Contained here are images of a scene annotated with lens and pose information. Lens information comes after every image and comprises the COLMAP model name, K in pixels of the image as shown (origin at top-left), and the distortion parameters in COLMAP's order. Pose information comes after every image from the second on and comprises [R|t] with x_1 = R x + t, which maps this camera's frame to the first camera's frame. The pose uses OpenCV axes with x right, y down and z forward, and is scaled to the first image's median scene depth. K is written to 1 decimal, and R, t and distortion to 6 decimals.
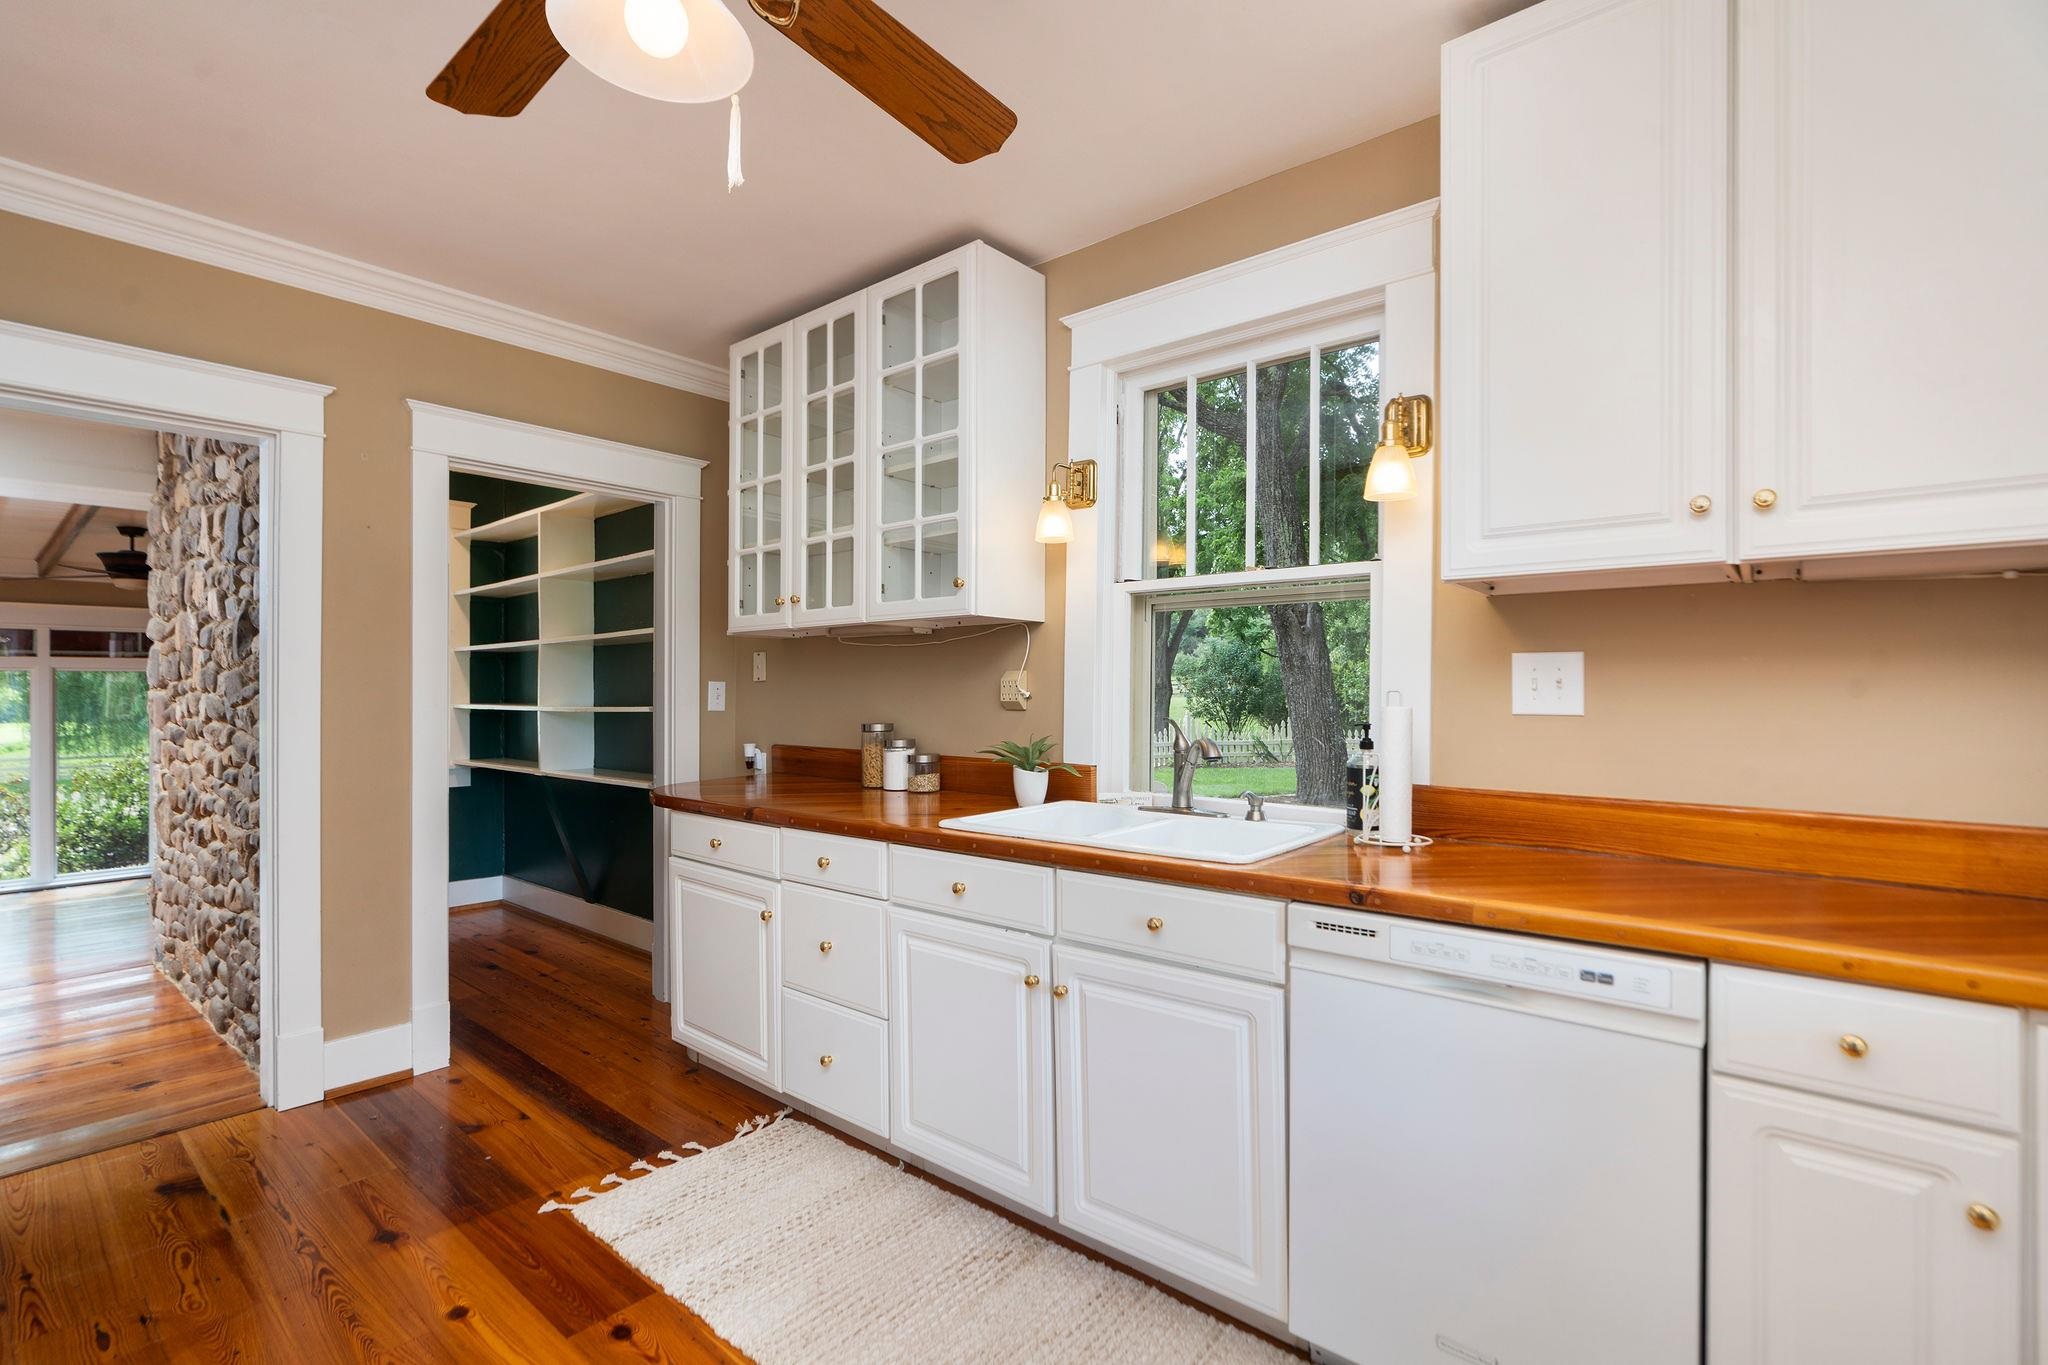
lens RADIAL K [[968.4, 0, 1024.0], [0, 968.4, 682.5], [0, 0, 1]] dist [-0.000875, 0.000001]
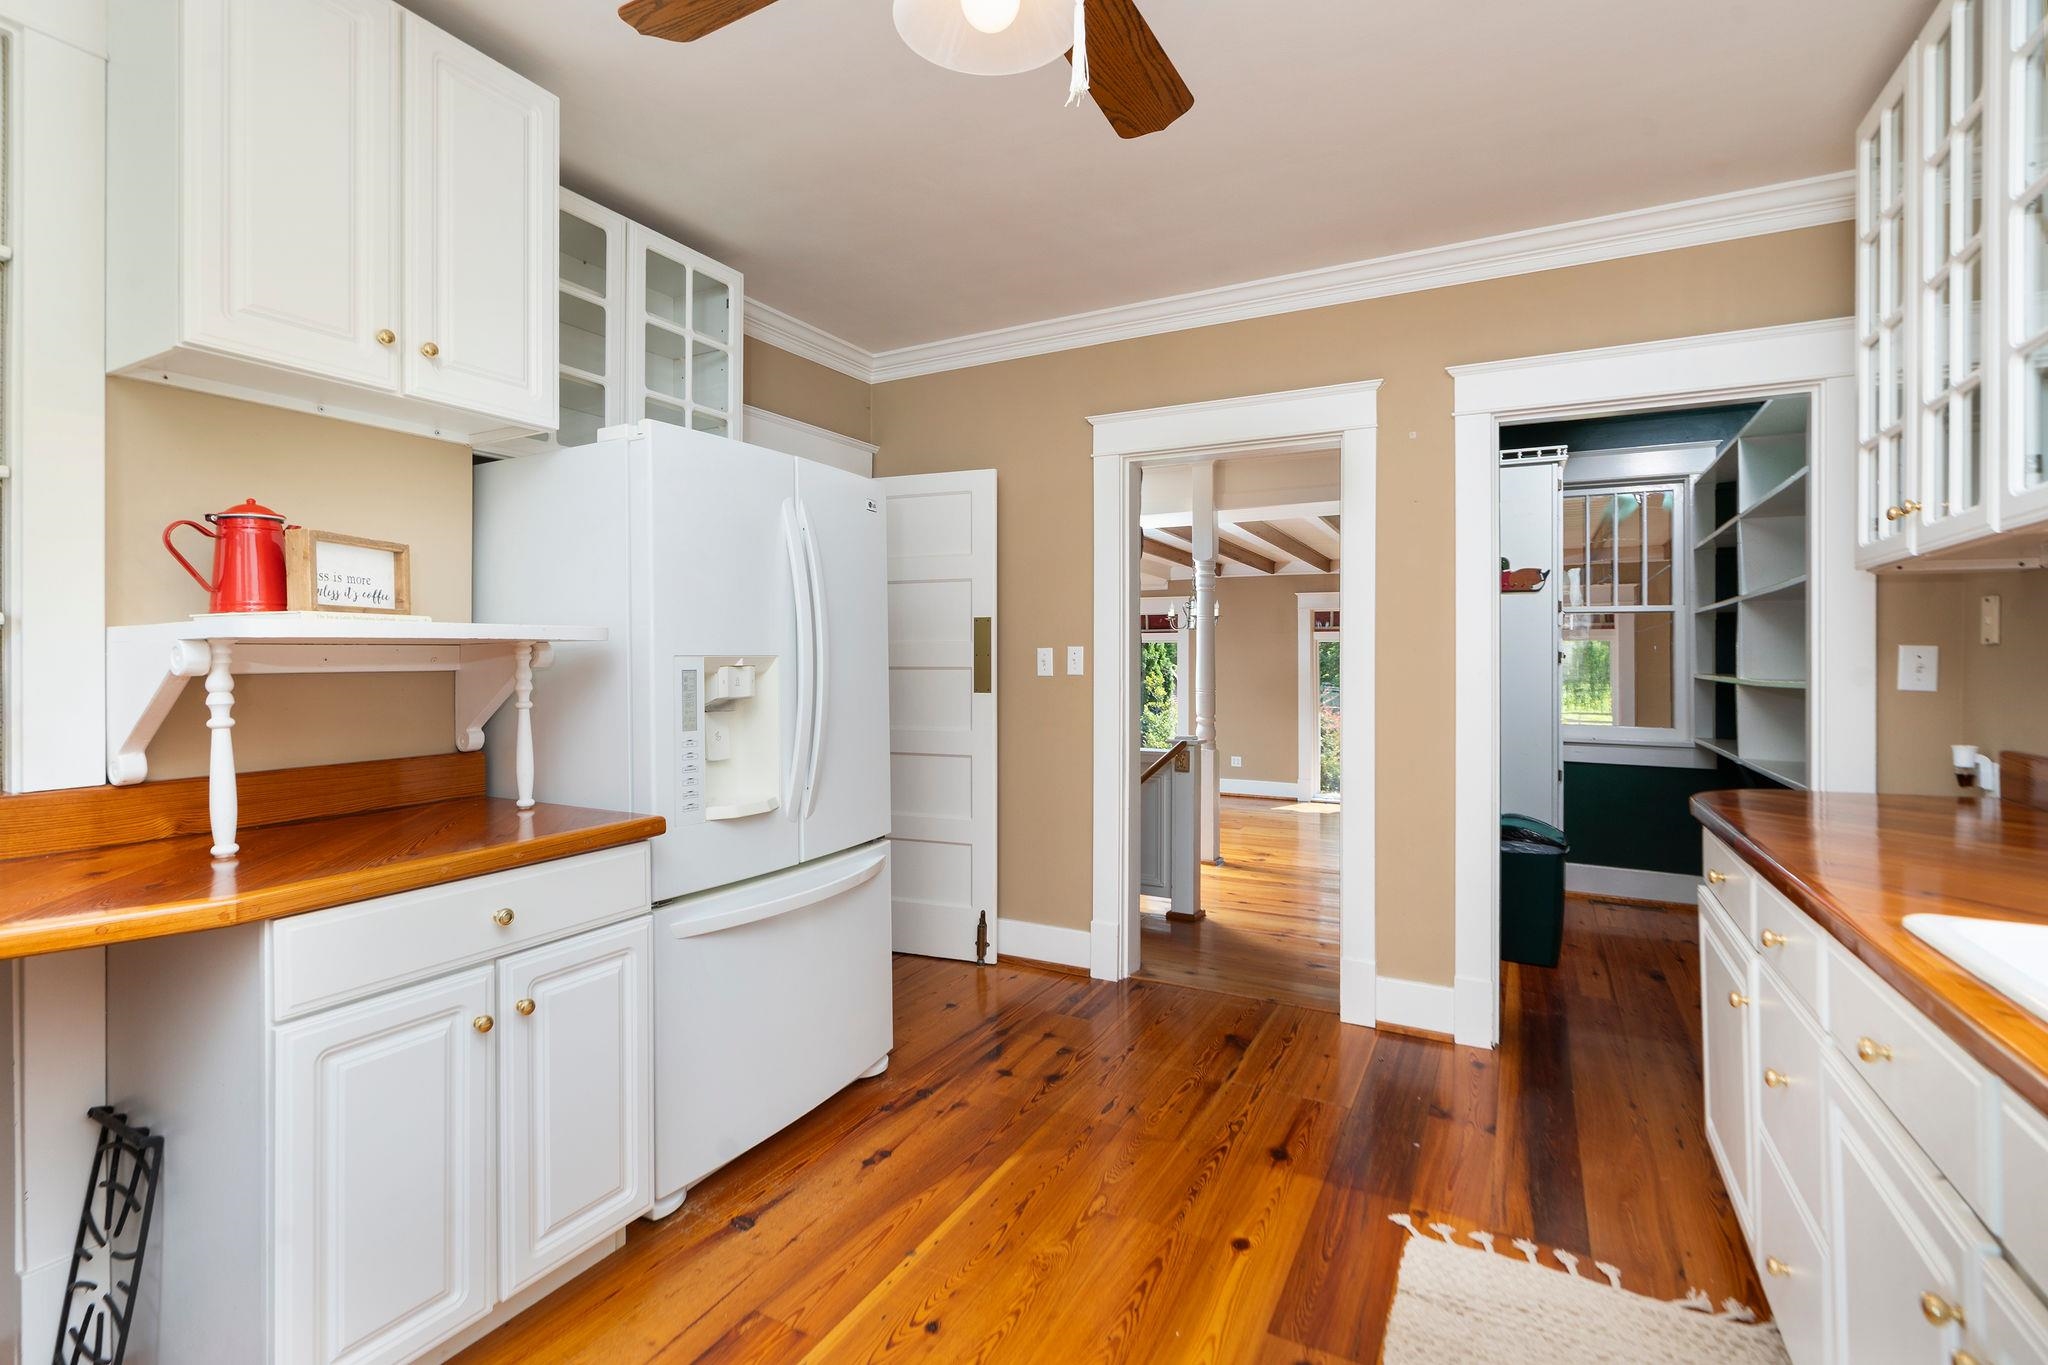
lens RADIAL K [[951.2, 0, 961.0], [0, 951.2, 652.9], [0, 0, 1]] dist [-0.000247, -0.000221]
pose [[0.176368, 0.000573, -0.984324, 0.280288], [0.006360, 0.999978, 0.001721, -0.001301], [0.984304, -0.006564, 0.176361, 0.371795]]
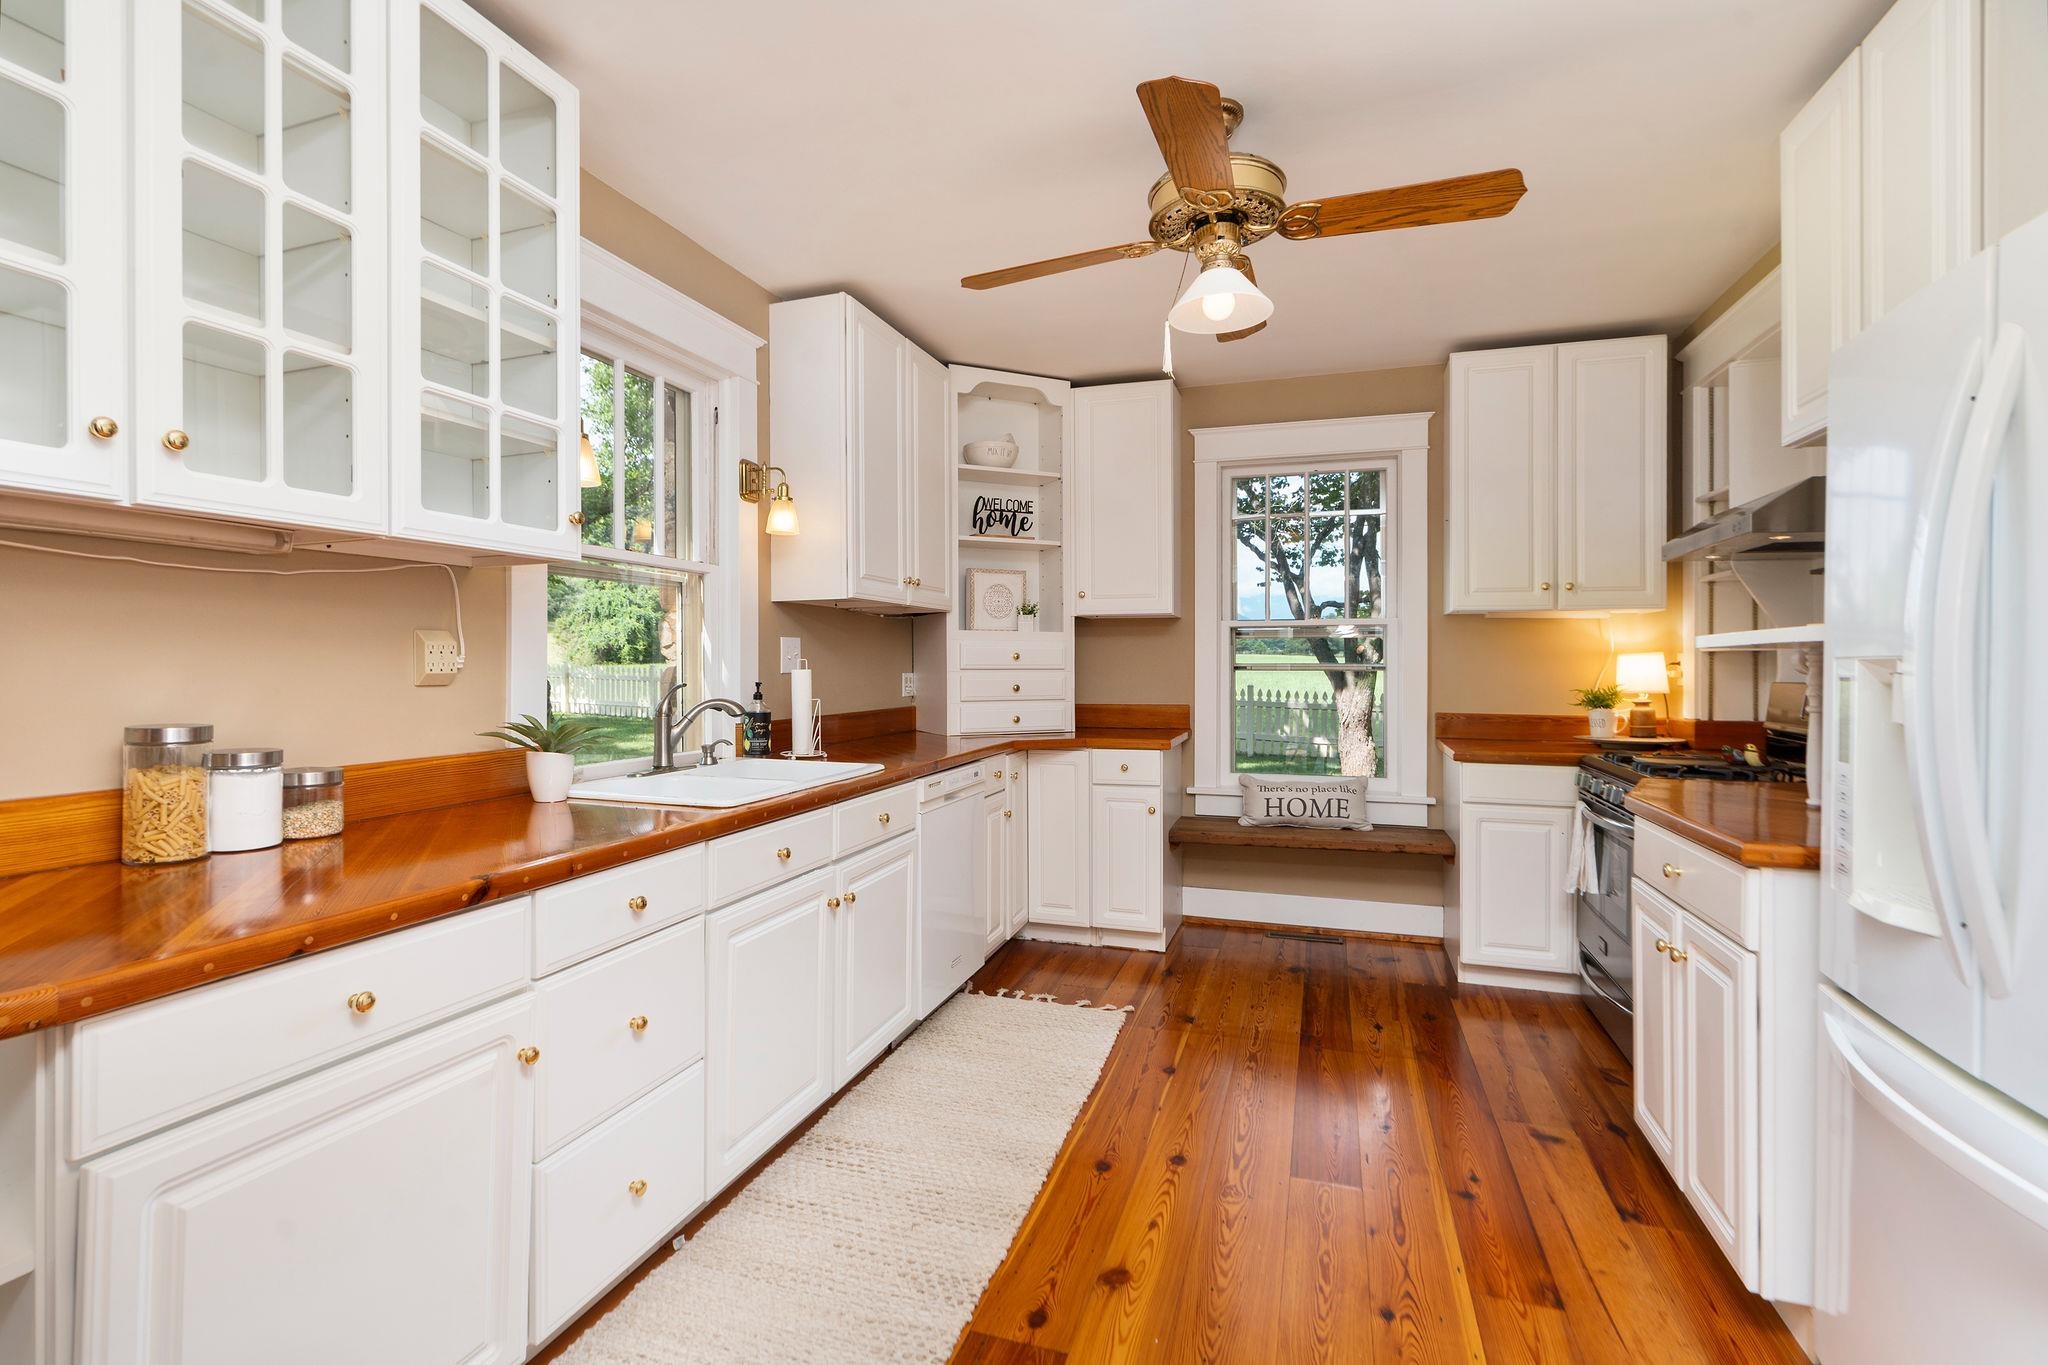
lens RADIAL K [[945.4, 0, 1004.1], [0, 945.4, 665.4], [0, 0, 1]] dist [-0.000137, -0.000031]
pose [[-0.371274, -0.002435, 0.928520, -0.890328], [-0.003273, 0.999994, 0.001314, 0.012575], [-0.928517, -0.002551, -0.371280, 0.964057]]
